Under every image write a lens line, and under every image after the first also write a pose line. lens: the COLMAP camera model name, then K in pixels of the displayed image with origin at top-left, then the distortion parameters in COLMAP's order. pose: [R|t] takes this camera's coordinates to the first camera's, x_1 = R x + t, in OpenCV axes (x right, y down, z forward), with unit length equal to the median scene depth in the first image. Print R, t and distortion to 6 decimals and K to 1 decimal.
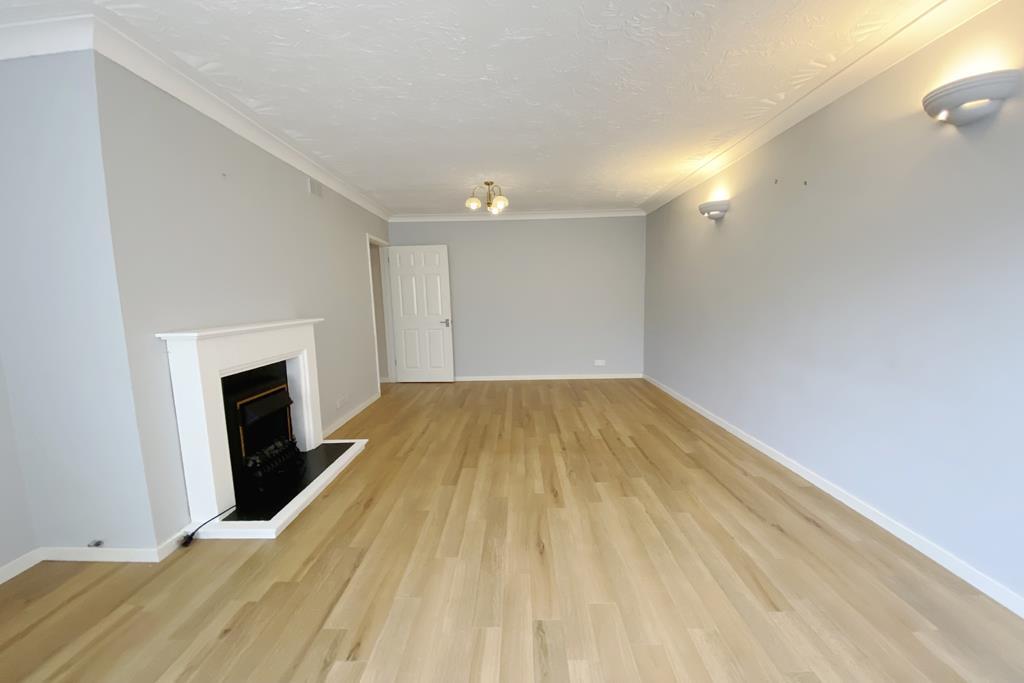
lens RADIAL K [[425.2, 0, 509.2], [0, 425.2, 348.9], [0, 0, 1]] dist [0.043167, -0.028757]
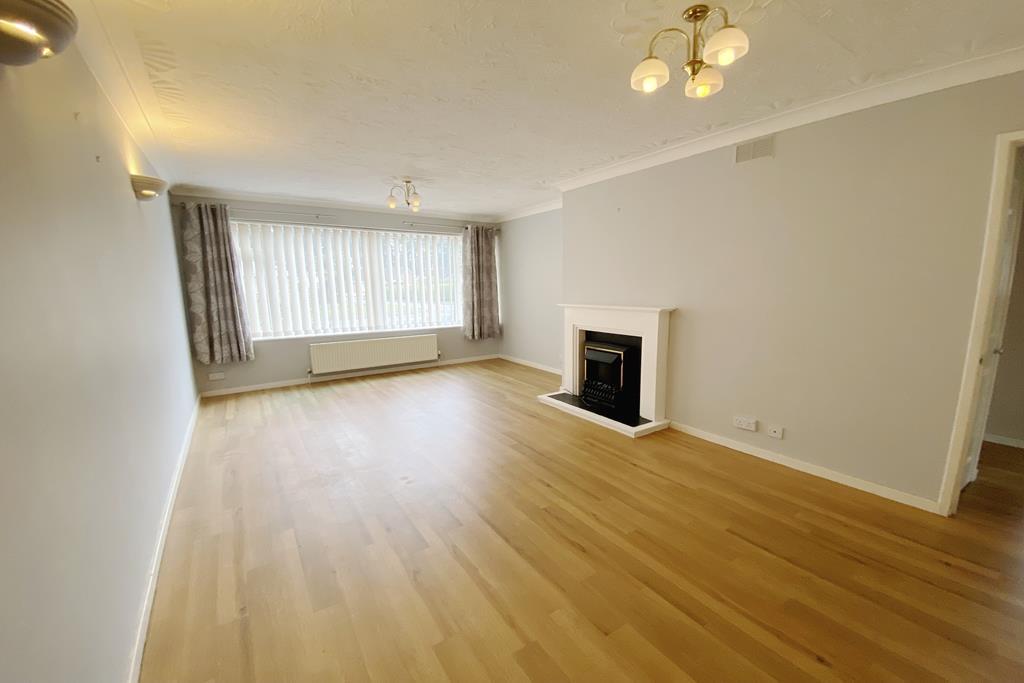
lens RADIAL K [[425.2, 0, 509.2], [0, 425.2, 348.9], [0, 0, 1]] dist [0.043167, -0.028757]
pose [[-0.837914, 0.115163, -0.533514, 0.592193], [-0.038454, 0.962601, 0.268179, -0.325670], [0.544445, 0.245227, -0.802149, 2.198210]]
